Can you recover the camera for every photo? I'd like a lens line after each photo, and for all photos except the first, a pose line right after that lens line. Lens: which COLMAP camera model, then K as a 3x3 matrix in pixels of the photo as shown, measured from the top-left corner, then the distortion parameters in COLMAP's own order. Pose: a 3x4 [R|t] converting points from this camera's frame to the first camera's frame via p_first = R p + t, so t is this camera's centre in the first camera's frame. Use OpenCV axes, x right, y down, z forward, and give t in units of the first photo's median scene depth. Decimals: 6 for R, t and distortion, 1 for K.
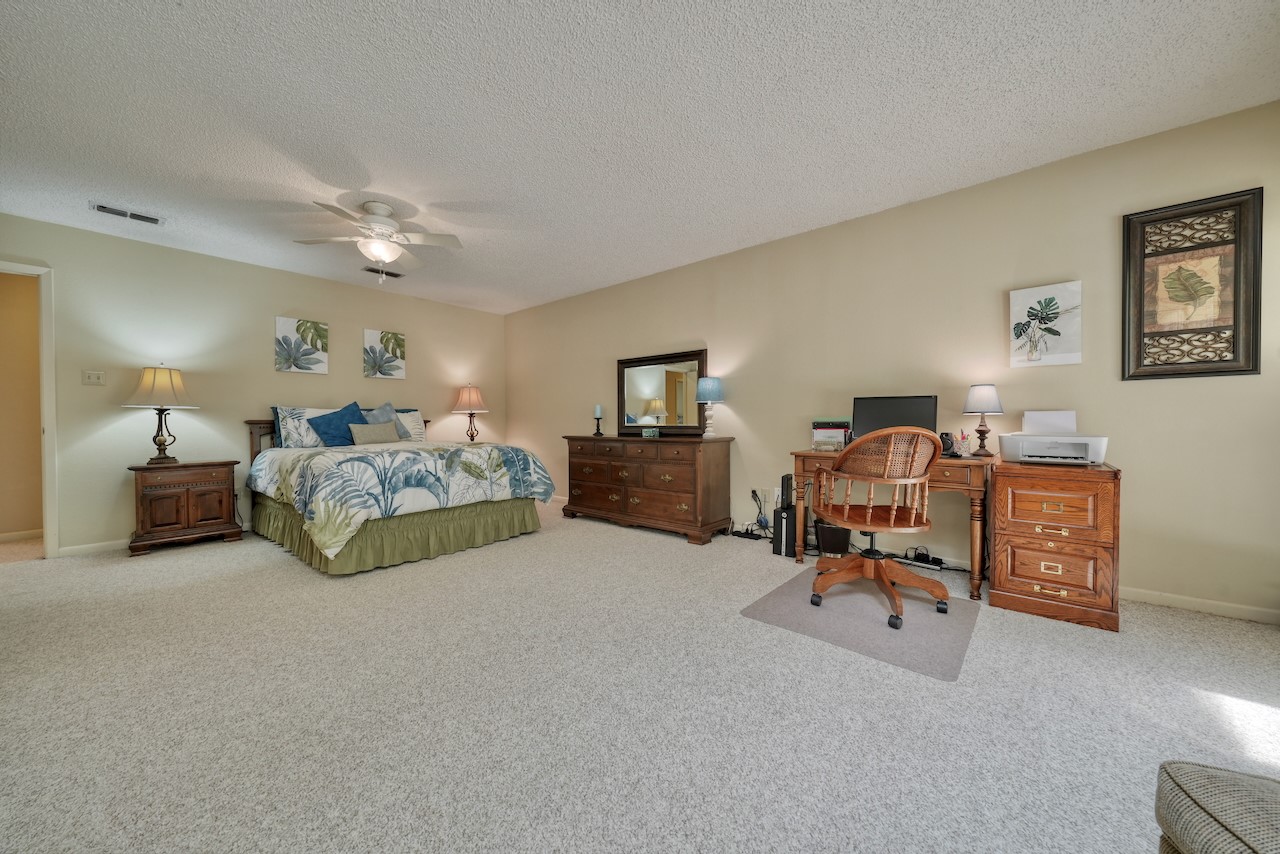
lens RADIAL K [[458.8, 0, 637.5], [0, 458.8, 427.7], [0, 0, 1]] dist [-0.000841, 0.000027]
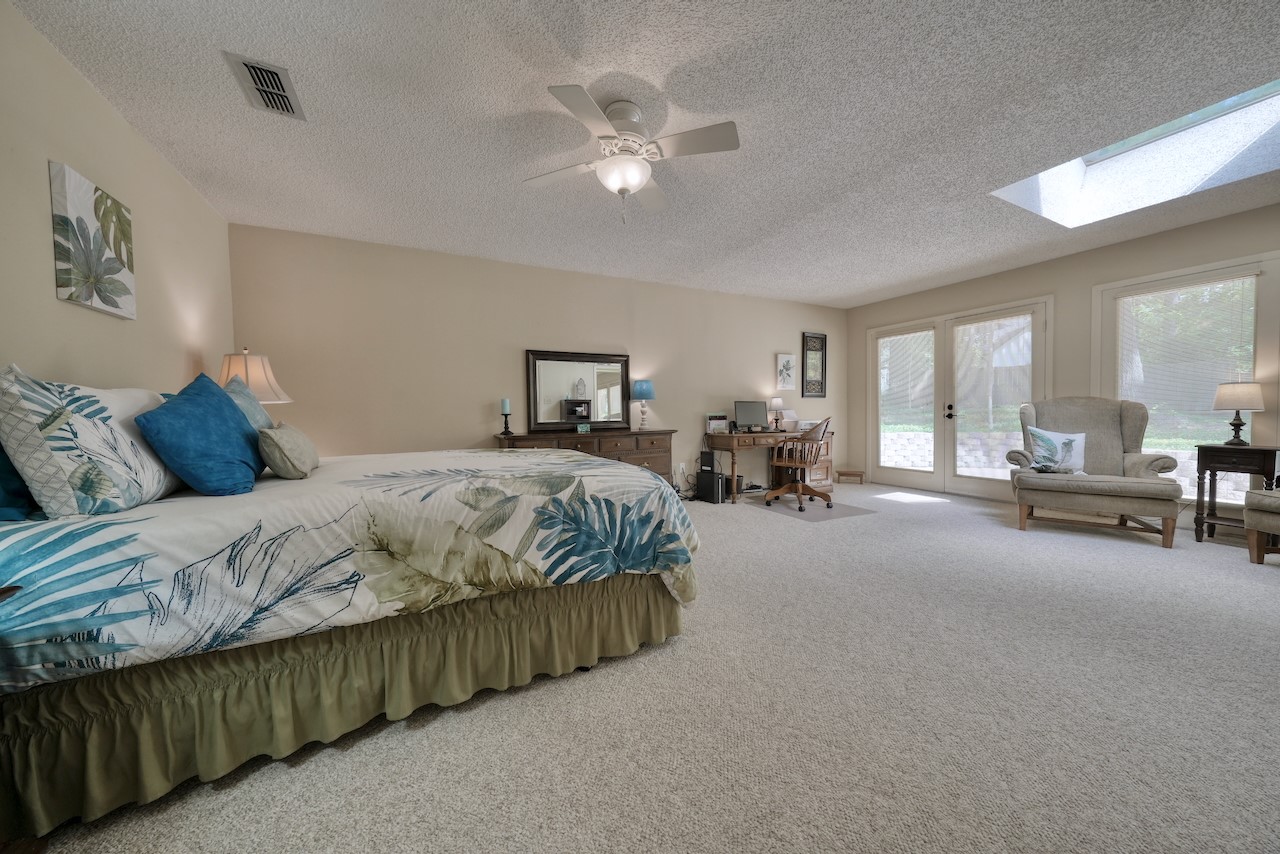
lens RADIAL K [[432.2, 0, 644.8], [0, 432.2, 426.8], [0, 0, 1]] dist [-0.006232, 0.001190]
pose [[0.372005, -0.029691, 0.927756, -0.841676], [0.025057, 0.999445, 0.021938, -0.009942], [-0.927893, 0.015086, 0.372542, 0.528215]]
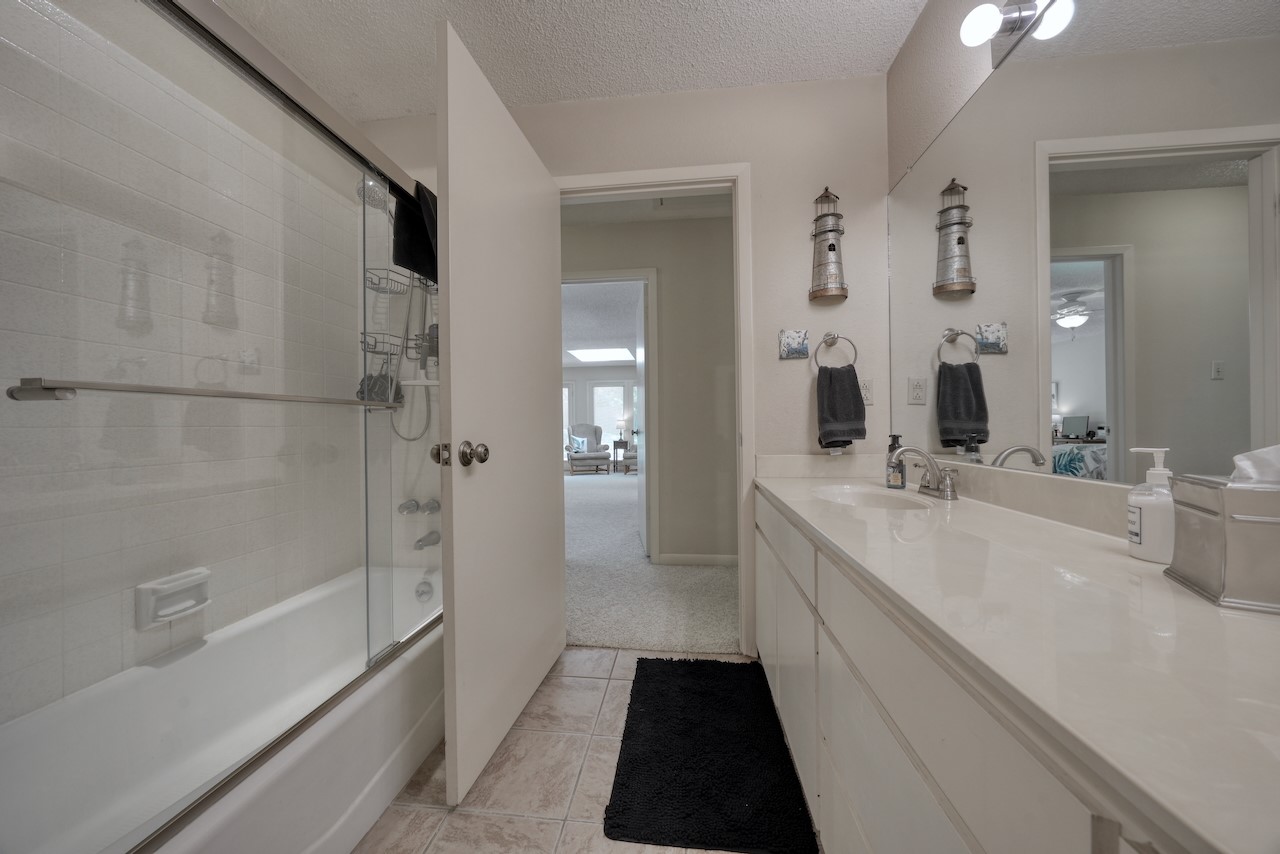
lens RADIAL K [[432.2, 0, 639.8], [0, 432.2, 426.2], [0, 0, 1]] dist [-0.006232, 0.001190]
pose [[-0.565296, 0.010480, 0.824822, -2.013327], [0.021571, 0.999765, 0.002081, -0.017797], [-0.824606, 0.018969, -0.565389, 1.246349]]
